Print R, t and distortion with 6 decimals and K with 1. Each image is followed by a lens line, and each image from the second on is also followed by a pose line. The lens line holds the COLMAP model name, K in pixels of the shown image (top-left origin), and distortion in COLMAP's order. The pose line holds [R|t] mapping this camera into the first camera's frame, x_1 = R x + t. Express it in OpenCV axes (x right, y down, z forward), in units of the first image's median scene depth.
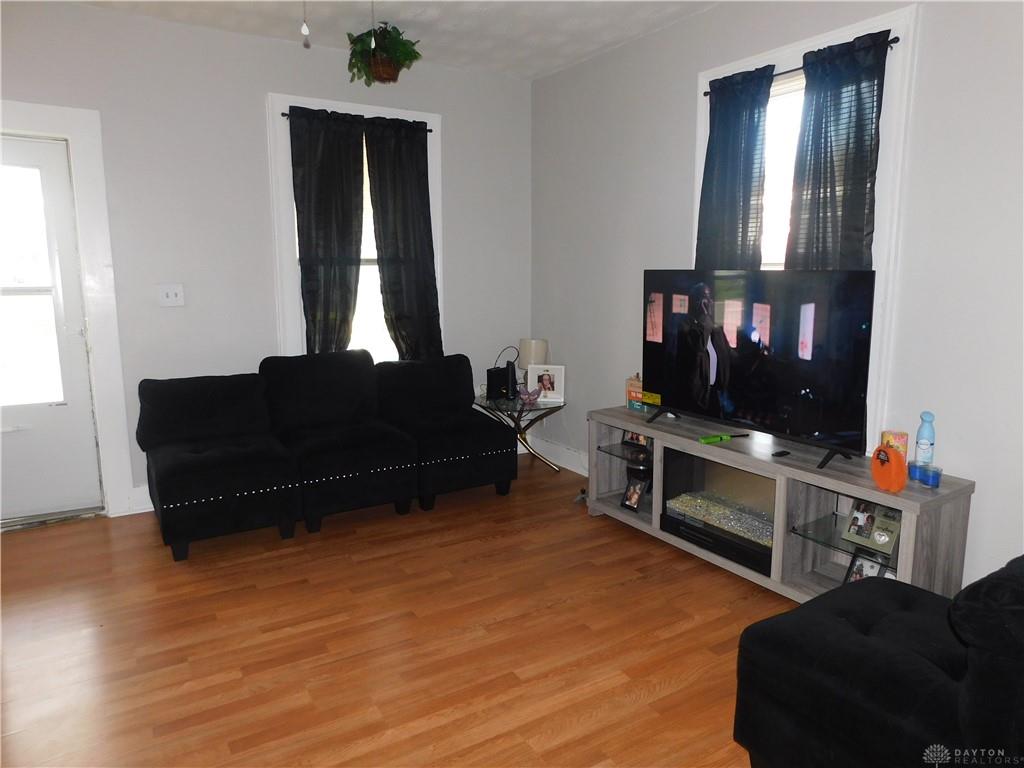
lens RADIAL K [[677.1, 0, 512.0], [0, 677.1, 384.0], [0, 0, 1]] dist [-0.001580, -0.000444]
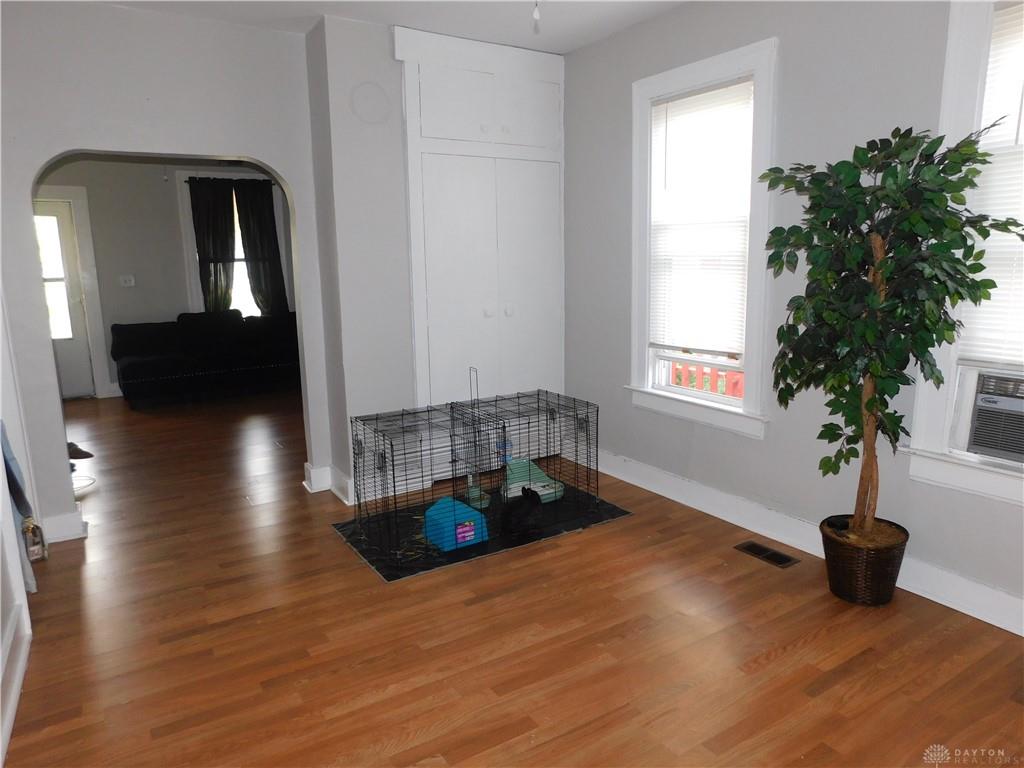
lens RADIAL K [[677.1, 0, 512.0], [0, 677.1, 384.0], [0, 0, 1]] dist [-0.001580, -0.000444]
pose [[0.999847, -0.014937, 0.009057, 0.496661], [0.014650, 0.999415, 0.030889, 0.104748], [-0.009513, -0.030752, 0.999482, -0.821676]]
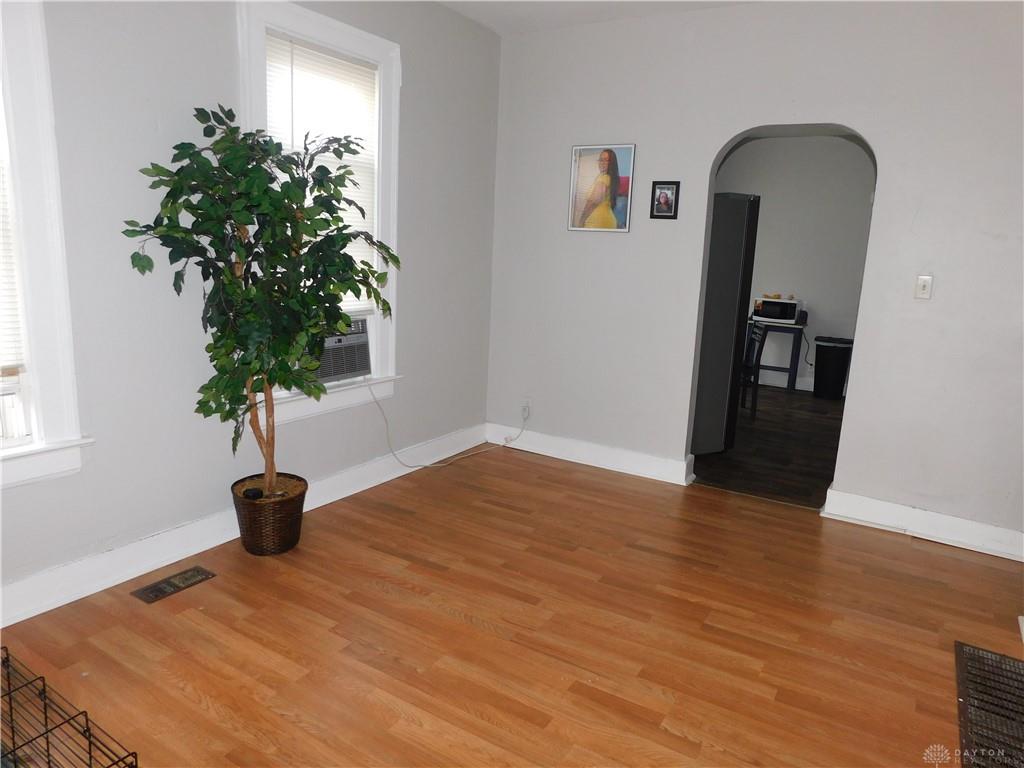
lens RADIAL K [[677.1, 0, 512.0], [0, 677.1, 384.0], [0, 0, 1]] dist [-0.001580, -0.000444]
pose [[-0.434847, -0.192108, 0.879774, -0.863867], [0.096771, 0.961353, 0.257752, -0.246335], [-0.895290, 0.197219, -0.399451, 1.689193]]
